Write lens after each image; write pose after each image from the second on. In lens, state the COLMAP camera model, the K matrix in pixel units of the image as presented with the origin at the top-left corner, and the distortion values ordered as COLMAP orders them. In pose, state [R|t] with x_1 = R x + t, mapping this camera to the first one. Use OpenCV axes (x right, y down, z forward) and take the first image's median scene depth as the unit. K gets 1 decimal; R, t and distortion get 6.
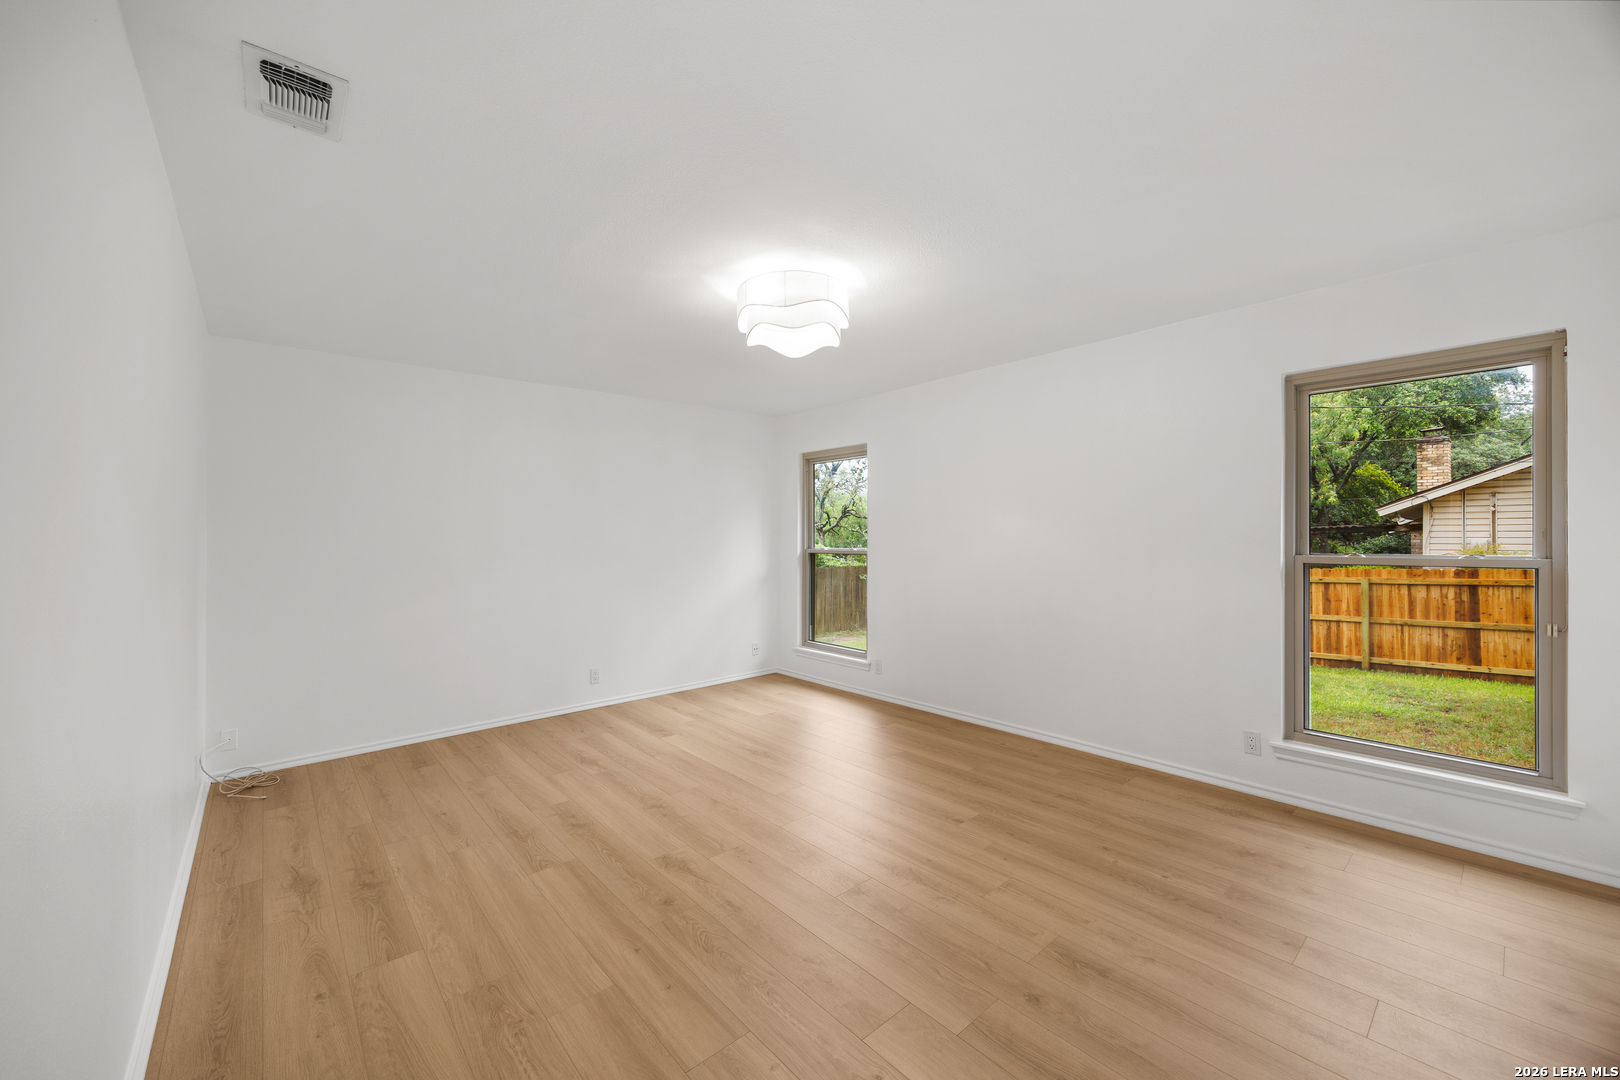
lens RADIAL K [[633.5, 0, 817.3], [0, 633.5, 526.9], [0, 0, 1]] dist [-0.000104, 0.000039]
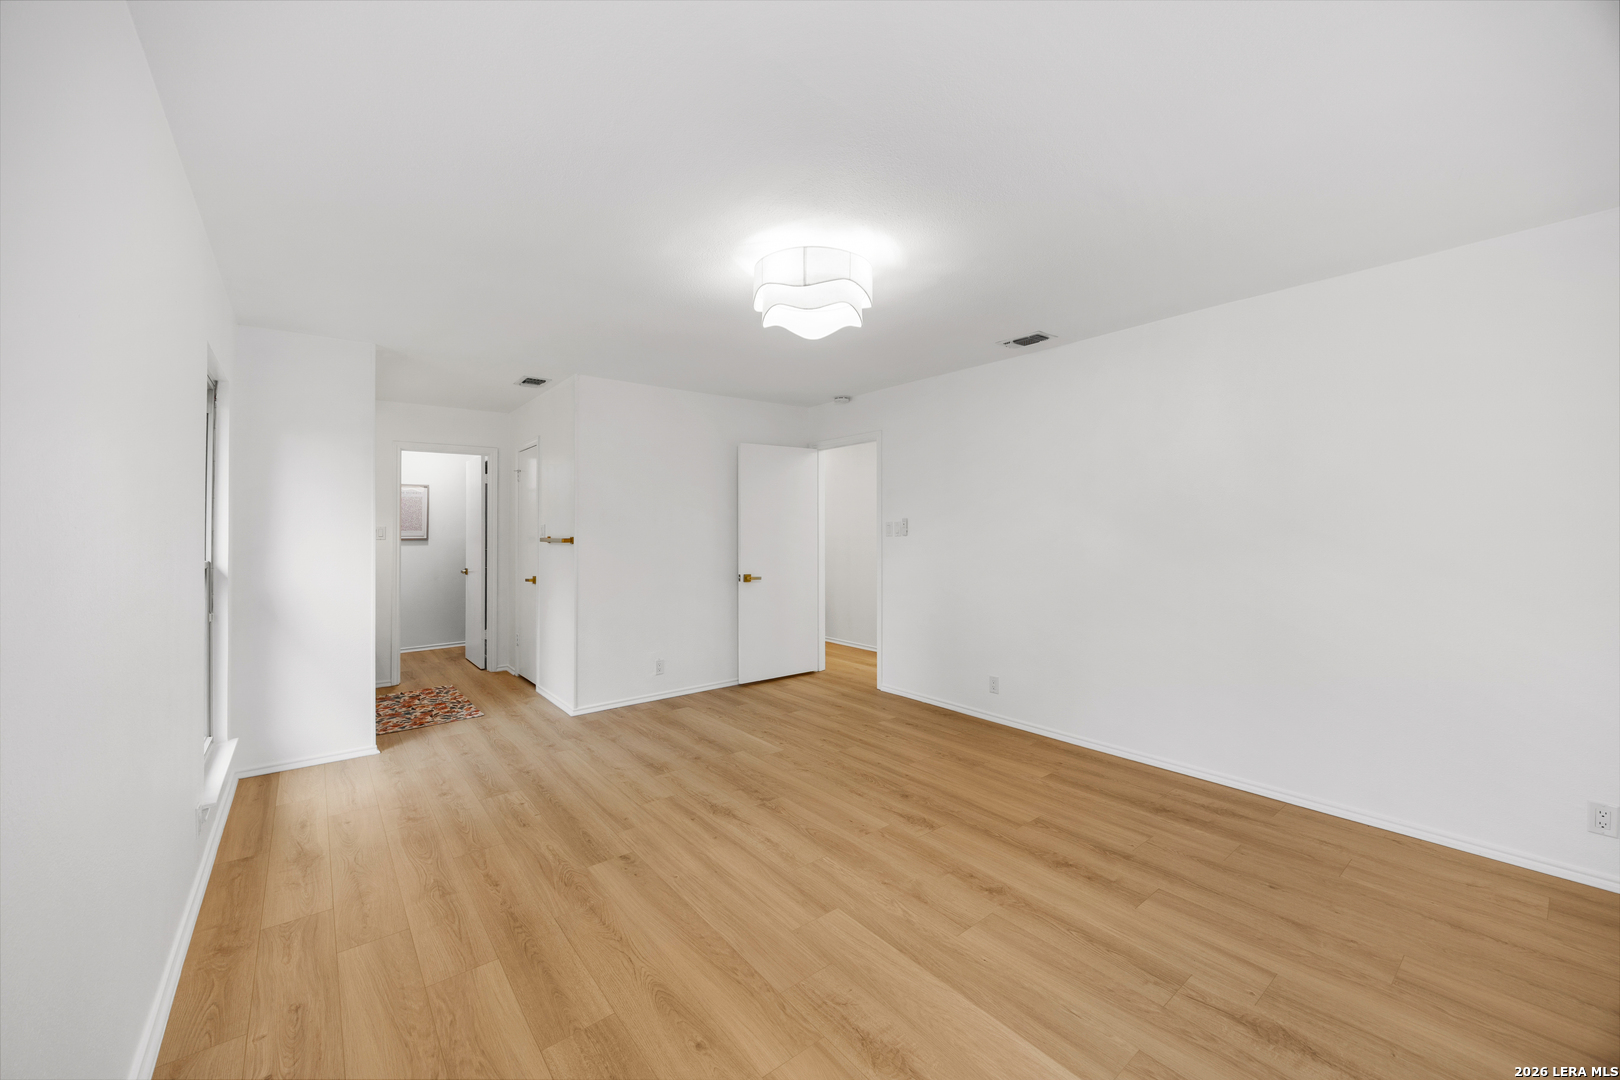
lens RADIAL K [[633.5, 0, 817.3], [0, 633.5, 526.9], [0, 0, 1]] dist [-0.000104, 0.000039]
pose [[-0.998773, 0.024506, 0.043030, -0.102880], [0.023789, 0.999571, -0.017095, 0.027629], [-0.043430, -0.016050, -0.998928, 2.037875]]
